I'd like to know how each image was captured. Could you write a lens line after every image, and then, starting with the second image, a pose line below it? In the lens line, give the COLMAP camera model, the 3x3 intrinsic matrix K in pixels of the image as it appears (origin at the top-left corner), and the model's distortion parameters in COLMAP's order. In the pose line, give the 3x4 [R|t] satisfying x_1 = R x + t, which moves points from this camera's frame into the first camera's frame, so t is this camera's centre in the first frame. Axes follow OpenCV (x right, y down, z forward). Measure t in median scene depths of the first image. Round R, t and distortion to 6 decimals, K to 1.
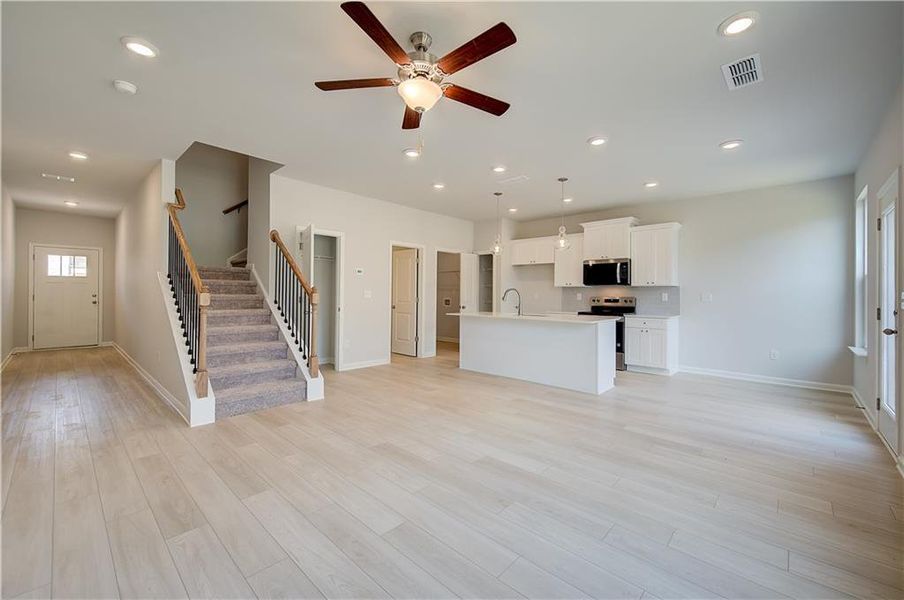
lens RADIAL K [[363.7, 0, 455.2], [0, 363.7, 289.9], [0, 0, 1]] dist [0.000013, 0.000022]
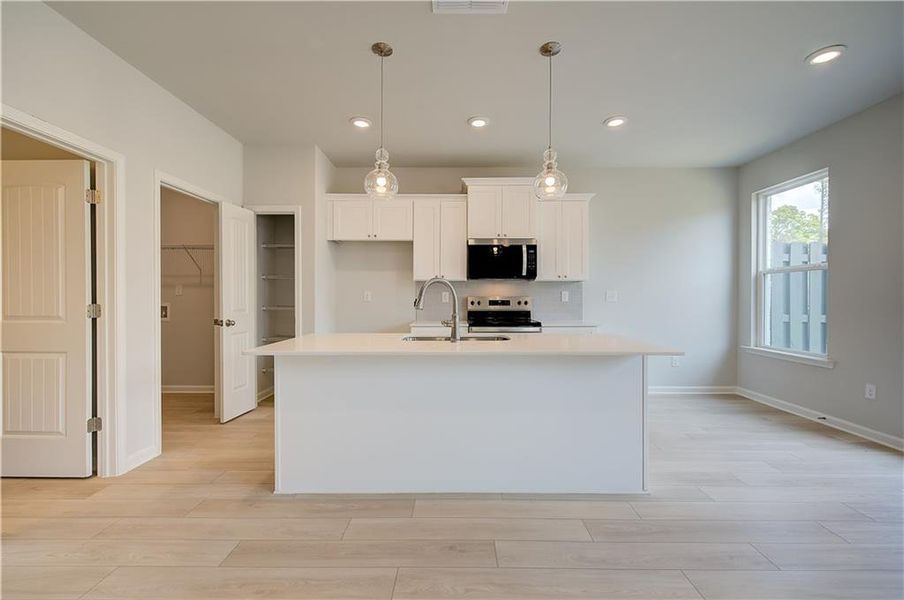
lens RADIAL K [[375.6, 0, 453.4], [0, 375.6, 299.0], [0, 0, 1]] dist [-0.000637, 0.000265]
pose [[0.739267, -0.013179, 0.673284, -0.102085], [-0.003033, 0.999733, 0.022899, 0.007778], [-0.673406, -0.018971, 0.739029, 0.563398]]
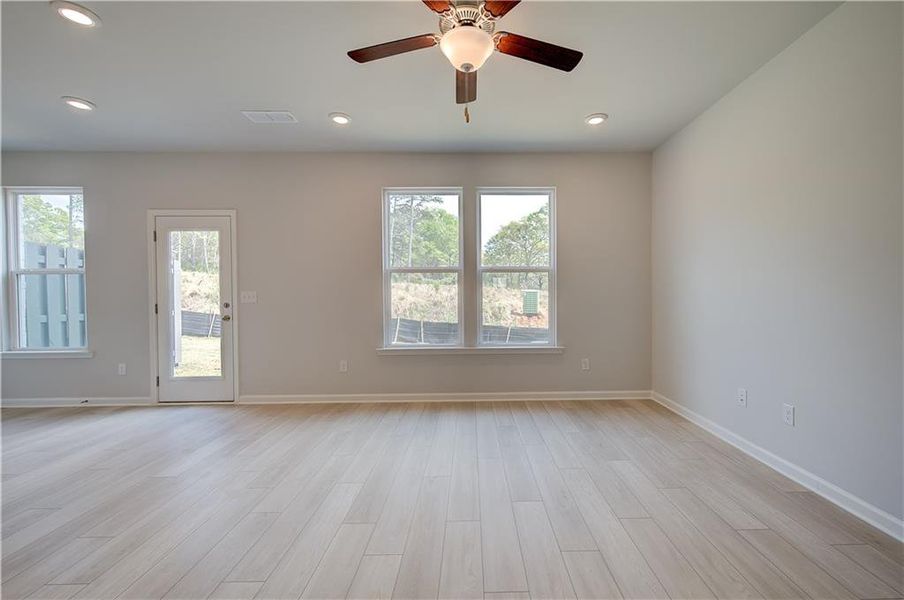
lens RADIAL K [[373.6, 0, 477.3], [0, 373.6, 301.5], [0, 0, 1]] dist [0.001510, -0.000399]
pose [[-0.694490, -0.017759, 0.719283, -0.259697], [-0.011129, 0.999841, 0.013940, 0.005627], [-0.719416, 0.001676, -0.694578, 0.563194]]
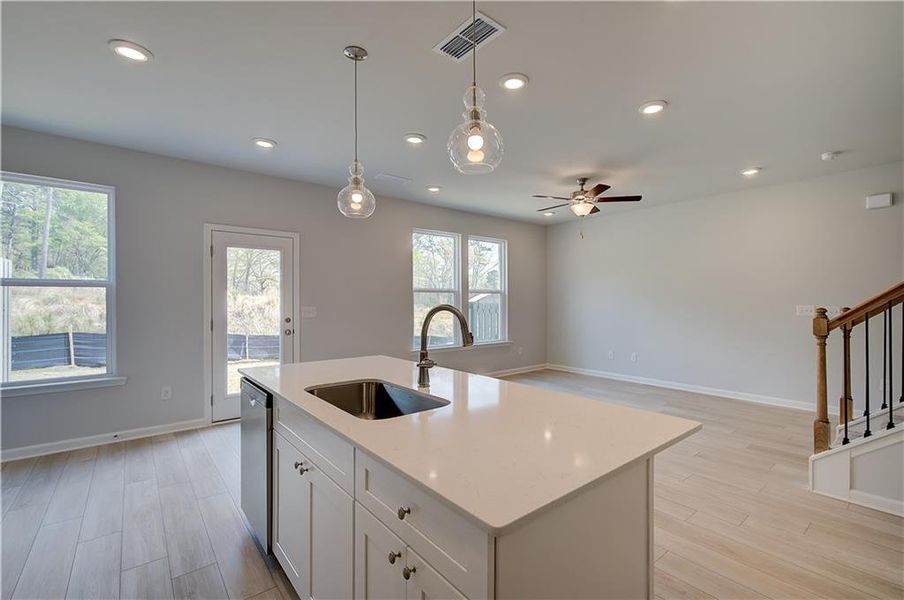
lens RADIAL K [[405.2, 0, 463.2], [0, 405.2, 302.1], [0, 0, 1]] dist [0.028483, -0.000010]
pose [[-0.990833, -0.009865, 0.134732, 0.083429], [-0.011418, 0.999877, -0.010759, -0.003337], [-0.134610, -0.012199, -0.990824, 1.144396]]
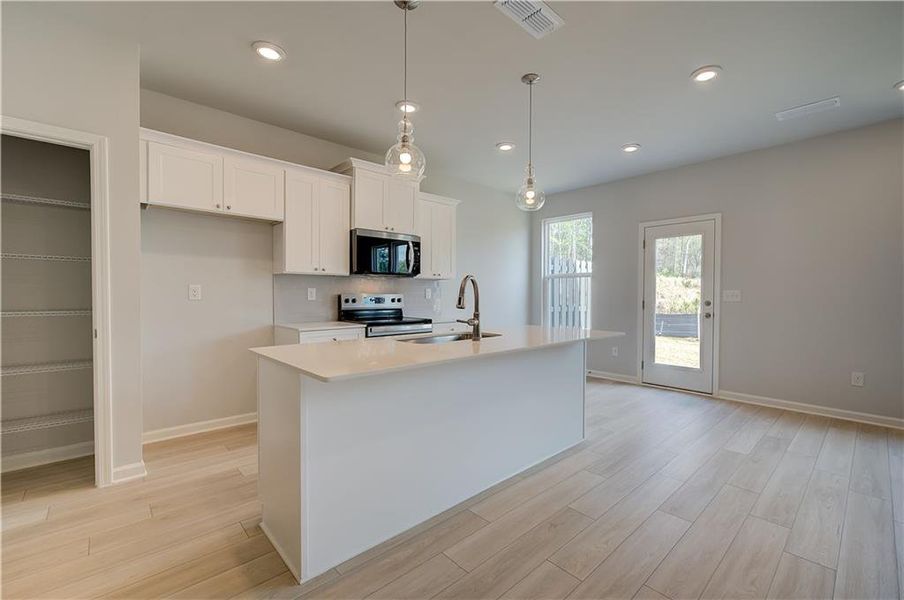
lens RADIAL K [[389.3, 0, 478.8], [0, 389.3, 300.2], [0, 0, 1]] dist [-0.000422, 0.000298]
pose [[0.049659, -0.025844, 0.998432, -0.232004], [-0.018740, 0.999465, 0.026802, 0.008960], [-0.998590, -0.020042, 0.049148, 0.816589]]
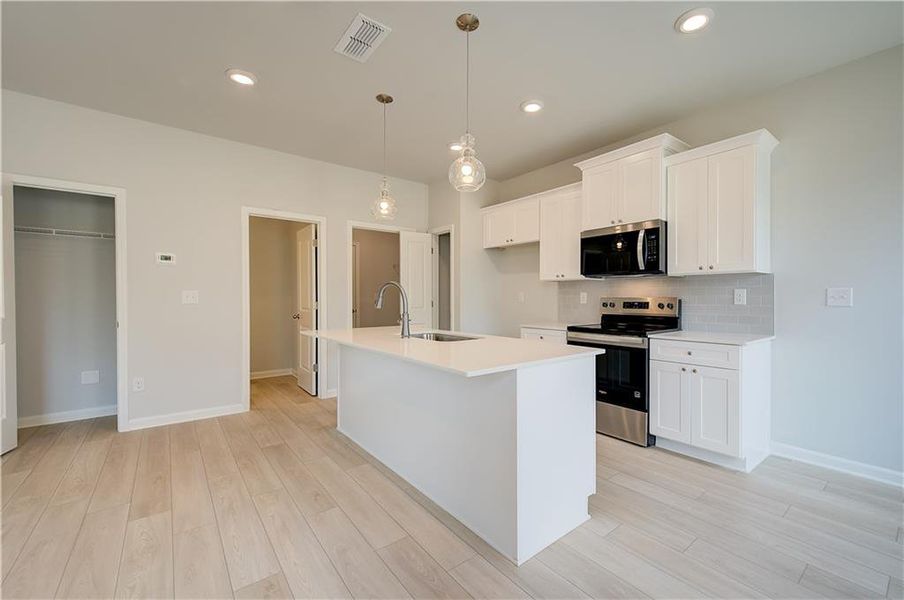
lens RADIAL K [[373.6, 0, 477.3], [0, 373.6, 301.5], [0, 0, 1]] dist [0.001510, -0.000399]
pose [[0.990941, -0.009132, -0.133987, 0.283262], [0.012435, 0.999638, 0.023839, 0.008919], [0.133721, -0.025289, 0.990696, 0.440455]]
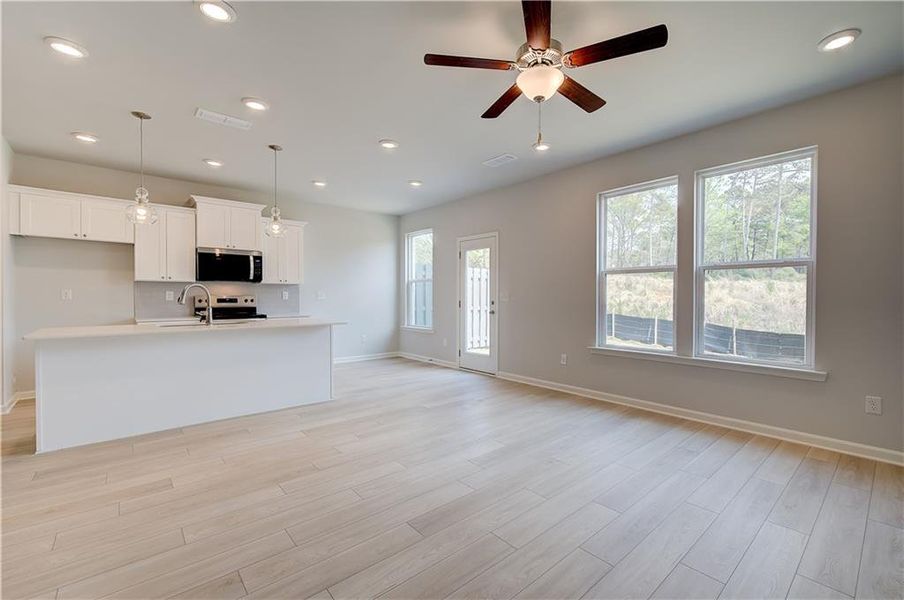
lens RADIAL K [[389.3, 0, 478.8], [0, 389.3, 300.2], [0, 0, 1]] dist [-0.000422, 0.000298]
pose [[0.080995, -0.020362, 0.996507, -0.403283], [-0.016533, 0.999626, 0.021769, 0.001050], [-0.996577, -0.018238, 0.080628, 0.382908]]
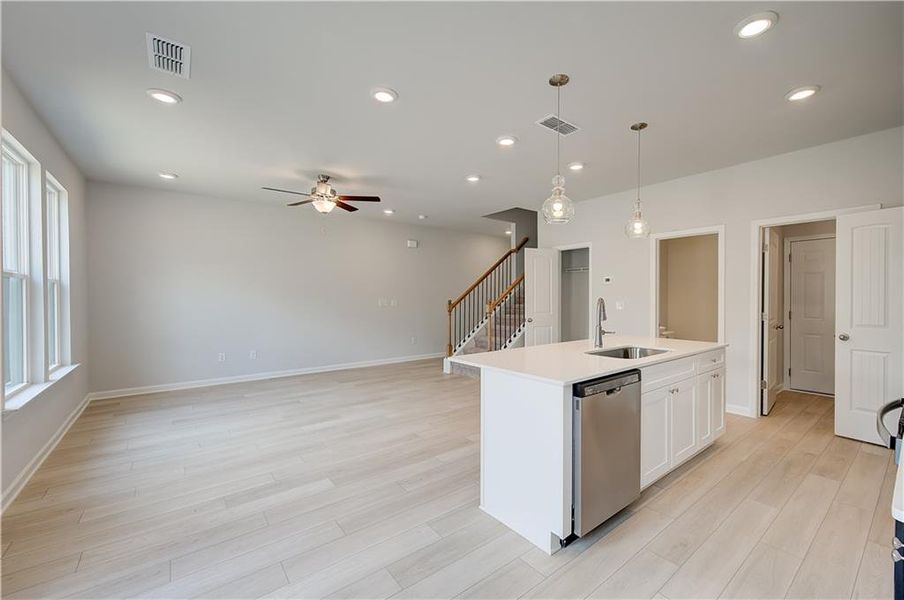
lens RADIAL K [[376.2, 0, 483.3], [0, 376.2, 299.5], [0, 0, 1]] dist [-0.000769, -0.000125]
pose [[-0.129879, 0.000010, -0.991530, 0.643216], [0.012829, 0.999916, -0.001670, -0.003258], [0.991447, -0.012937, -0.129868, 0.752684]]
